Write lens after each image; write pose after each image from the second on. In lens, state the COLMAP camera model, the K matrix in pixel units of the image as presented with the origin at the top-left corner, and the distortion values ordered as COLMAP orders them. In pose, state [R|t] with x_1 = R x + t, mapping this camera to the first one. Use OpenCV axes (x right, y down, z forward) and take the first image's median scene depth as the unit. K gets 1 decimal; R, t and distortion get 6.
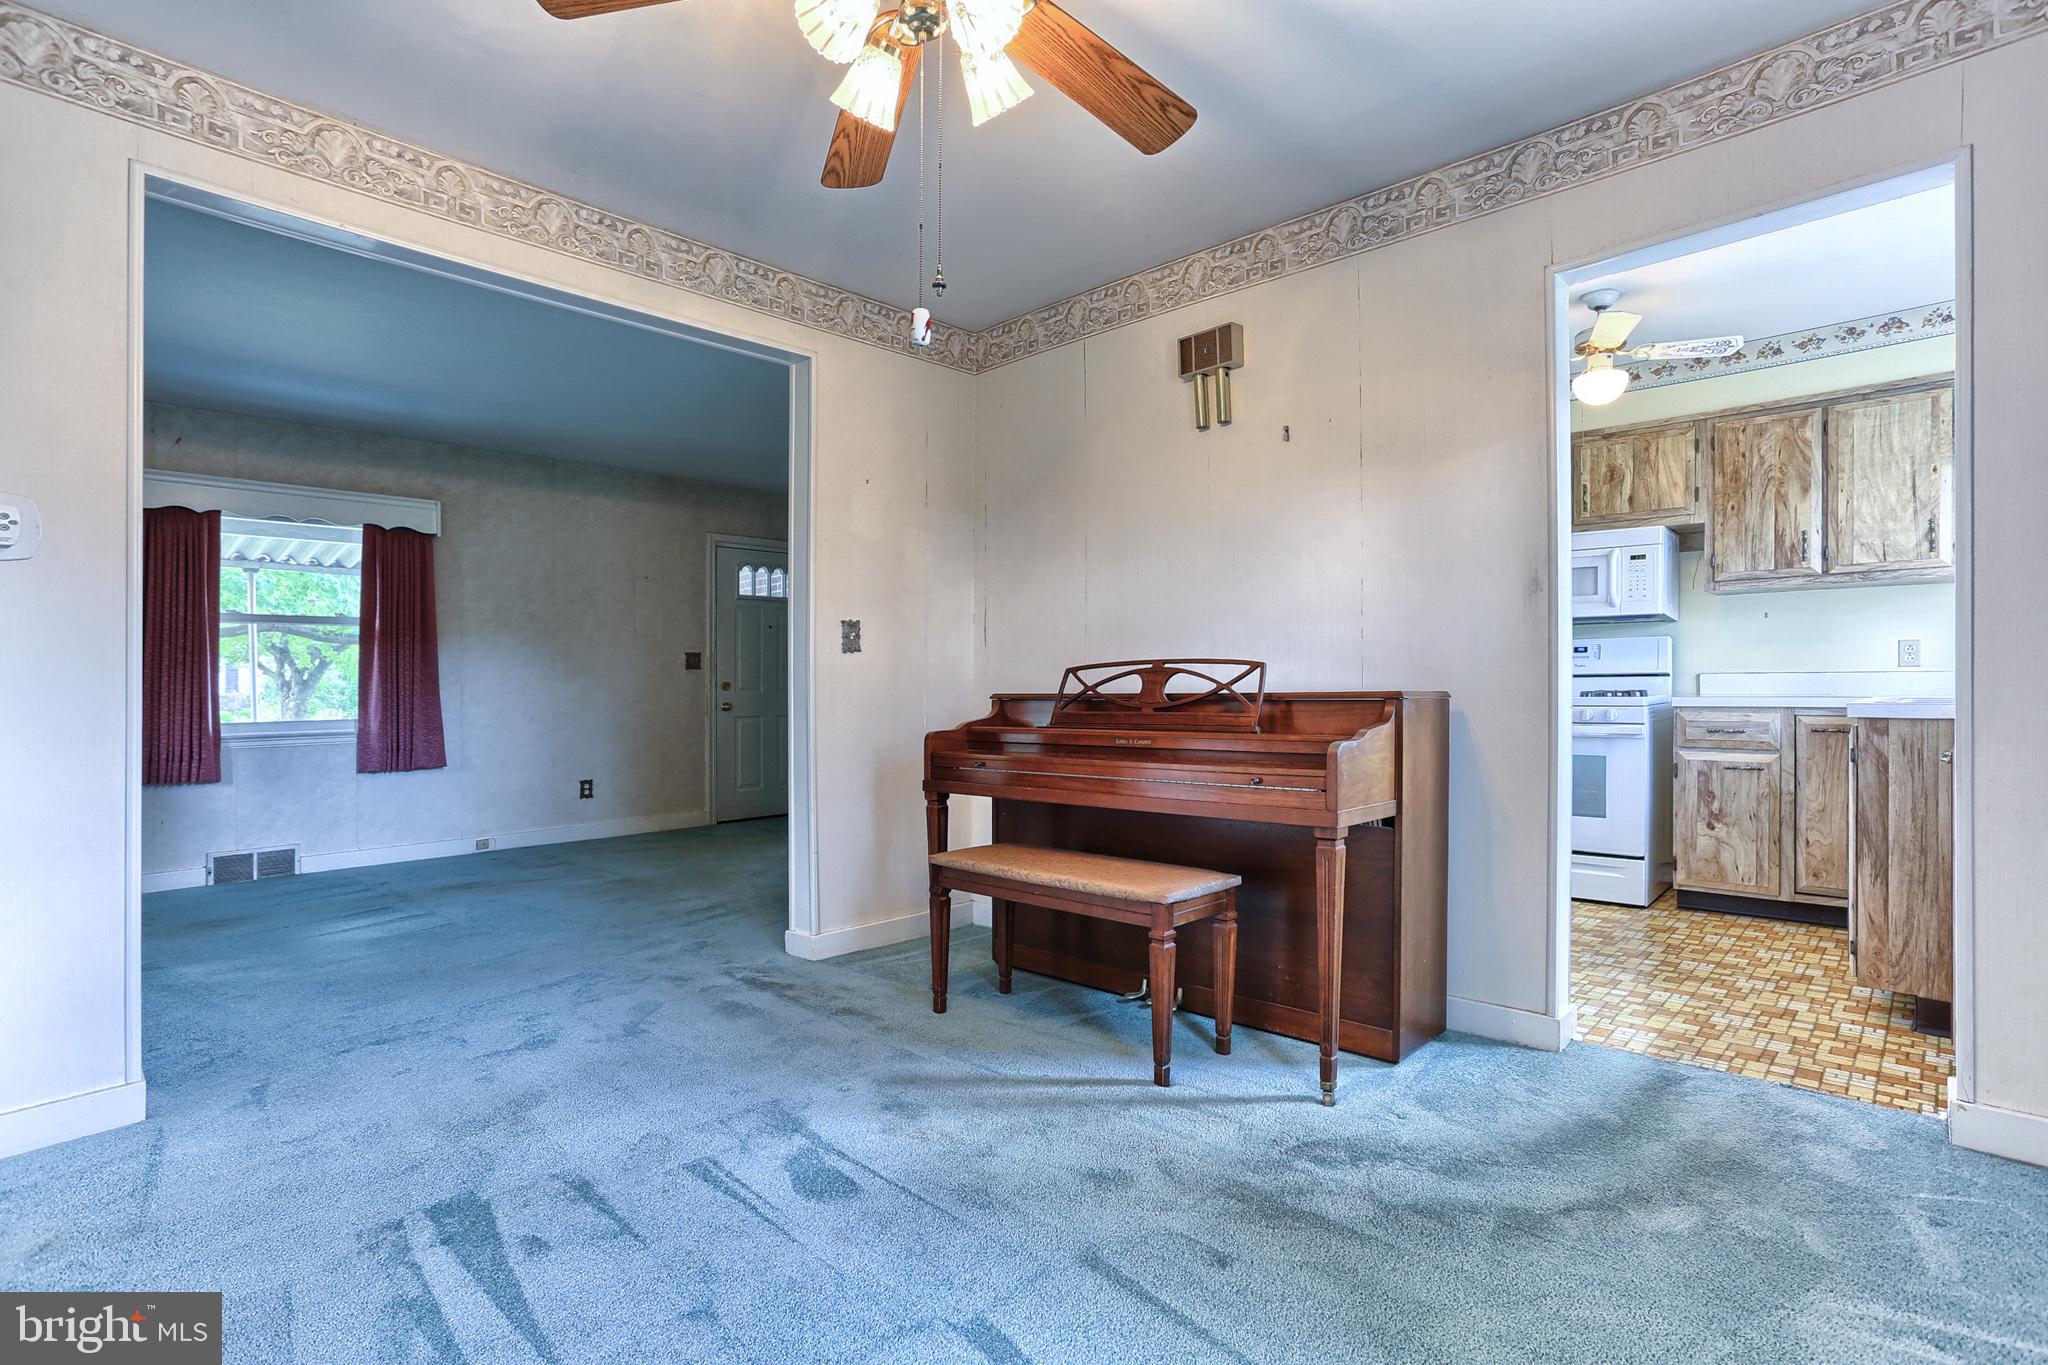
lens RADIAL K [[1053.5, 0, 978.7], [0, 1053.5, 667.4], [0, 0, 1]] dist [-0.060095, 0.030938]
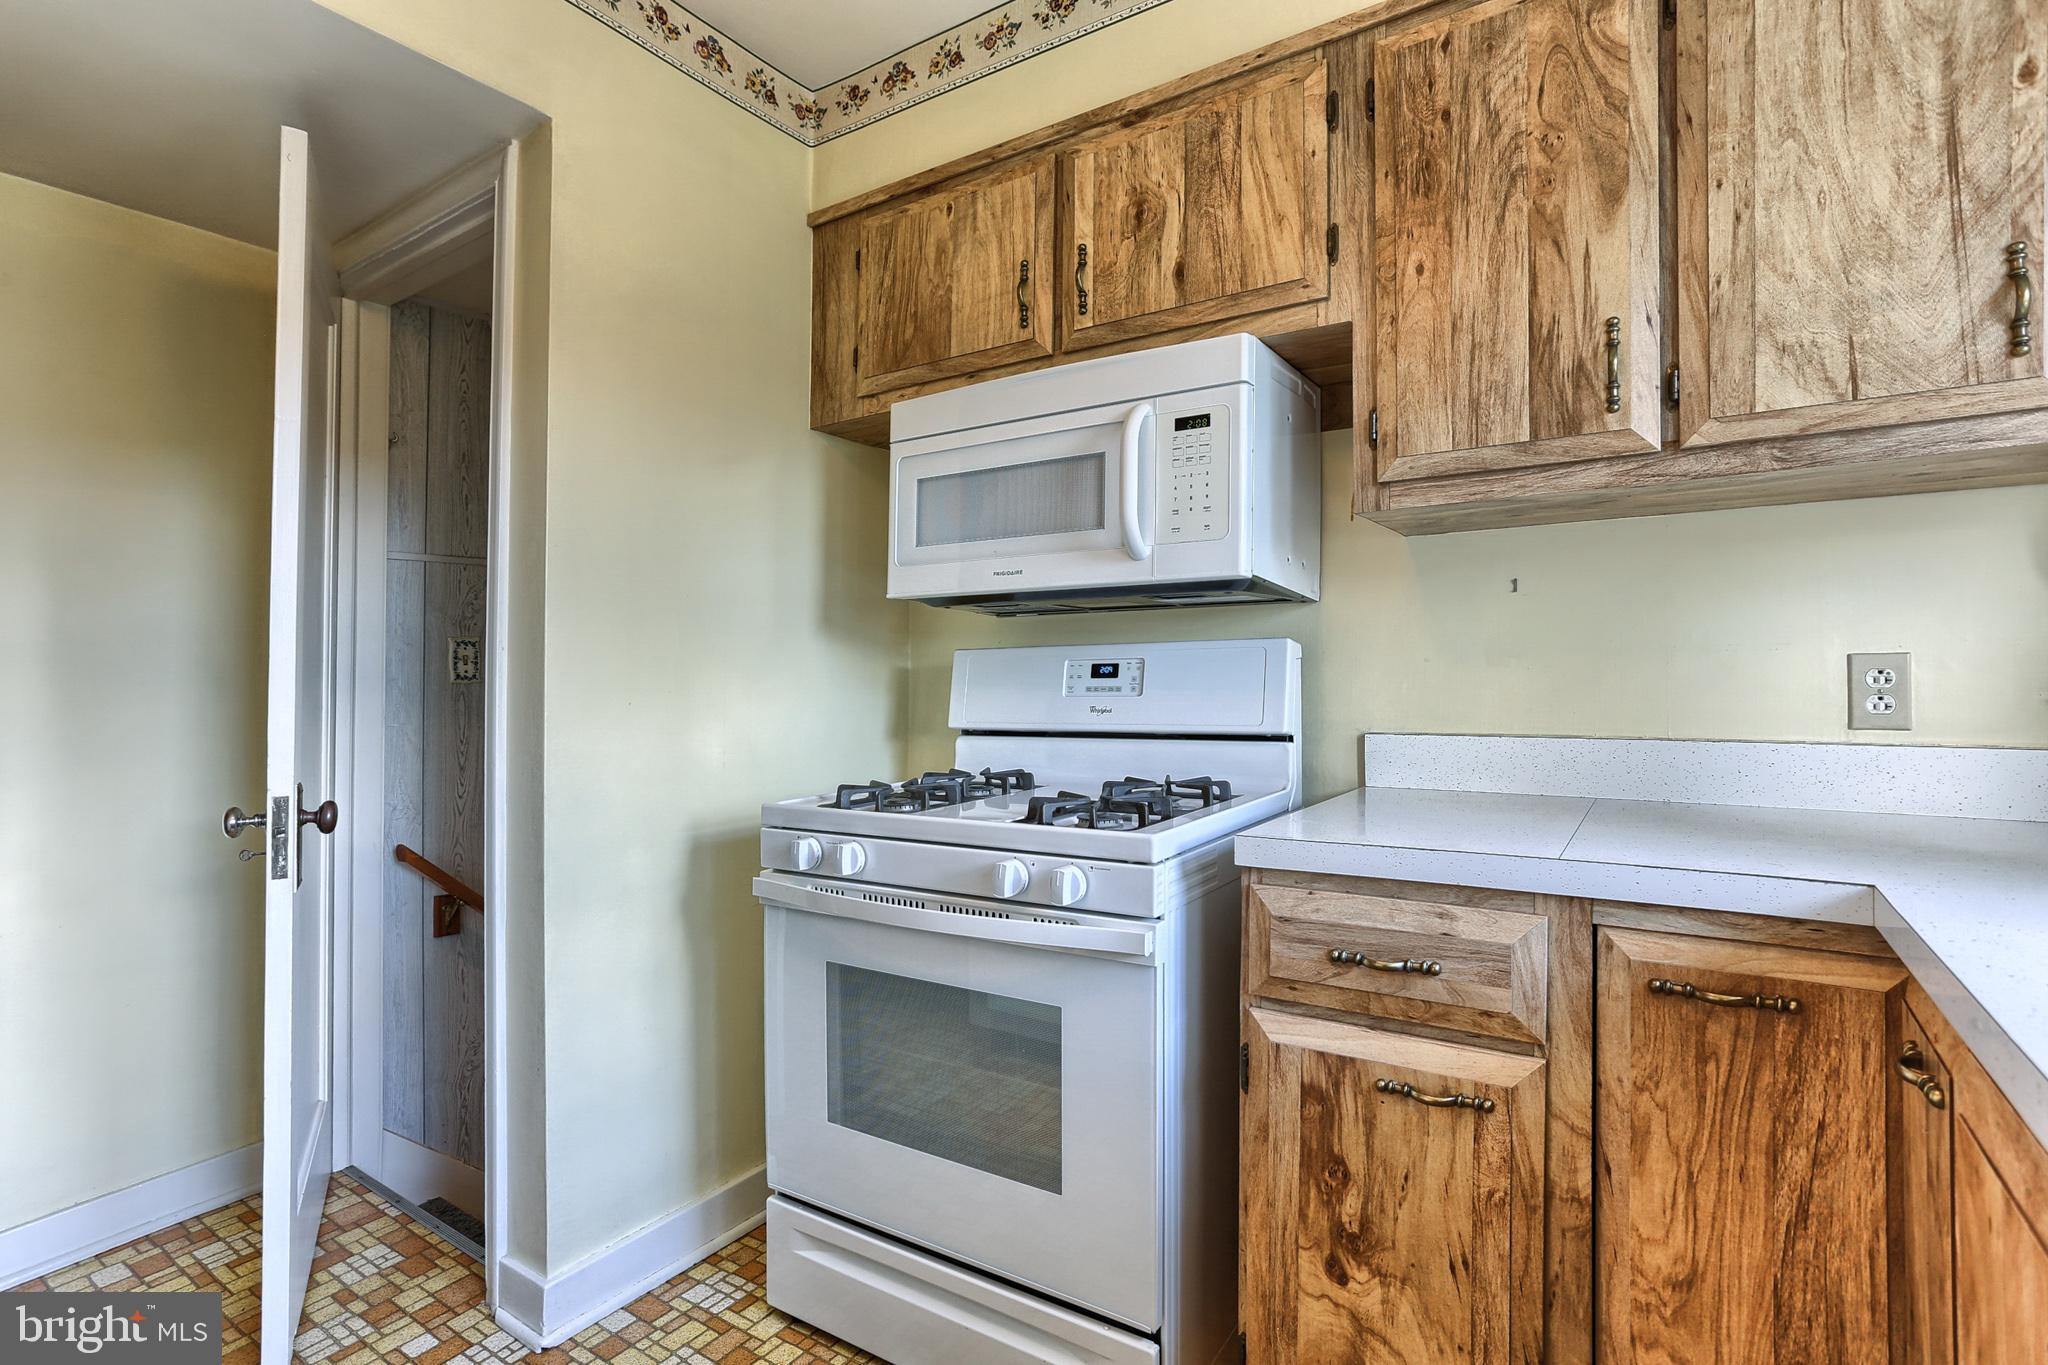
lens RADIAL K [[993.8, 0, 1025.3], [0, 993.8, 643.5], [0, 0, 1]] dist [-0.051118, 0.029708]
pose [[0.986143, 0.003132, 0.165866, 0.571964], [-0.000604, 0.999883, -0.015285, -0.025492], [-0.165895, 0.014973, 0.986030, 0.728877]]
